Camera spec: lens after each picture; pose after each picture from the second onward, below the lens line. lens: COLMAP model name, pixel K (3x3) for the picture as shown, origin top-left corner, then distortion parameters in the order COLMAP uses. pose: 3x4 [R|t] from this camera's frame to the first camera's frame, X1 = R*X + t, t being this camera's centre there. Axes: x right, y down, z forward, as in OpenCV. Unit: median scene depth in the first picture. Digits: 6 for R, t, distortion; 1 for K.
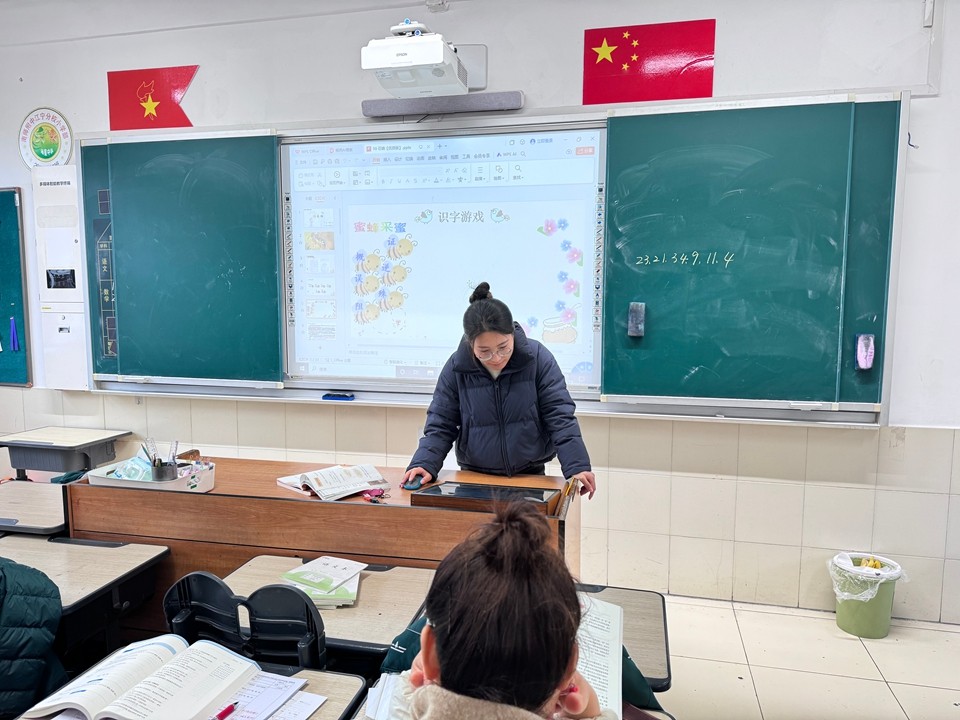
lens RADIAL K [[718.5, 0, 488.7], [0, 718.5, 367.7], [0, 0, 1]] dist [0.035348, -0.069726]
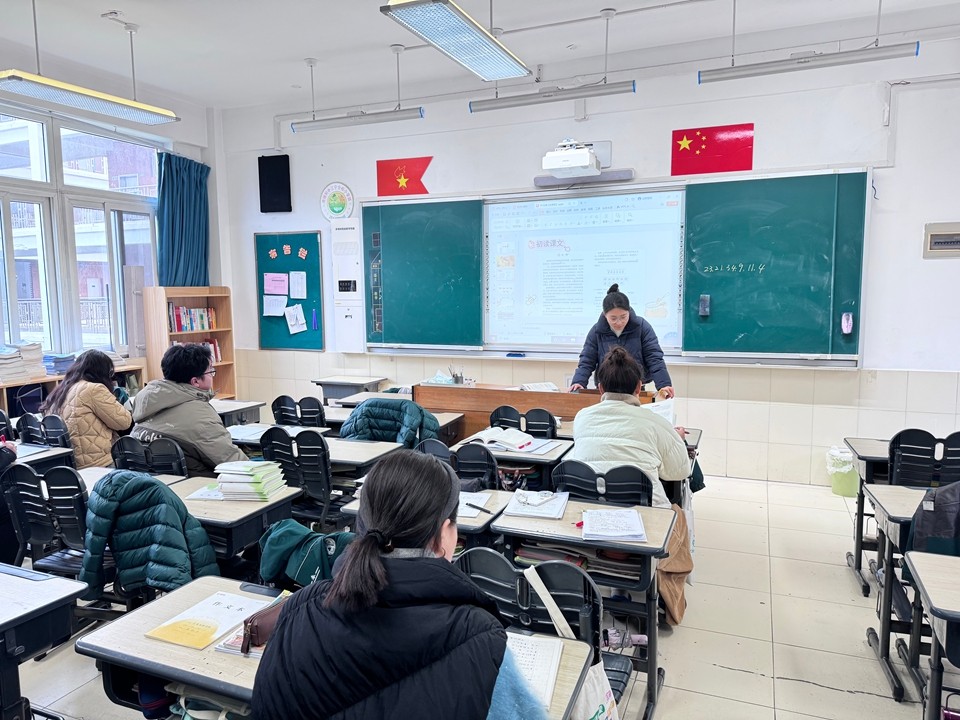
lens RADIAL K [[718.5, 0, 452.3], [0, 718.5, 359.2], [0, 0, 1]] dist [0.035348, -0.069726]
pose [[0.982013, 0.004089, -0.188771, -0.047431], [-0.005952, 0.999939, -0.009304, 0.072805], [0.188721, 0.010260, 0.981977, -0.707729]]
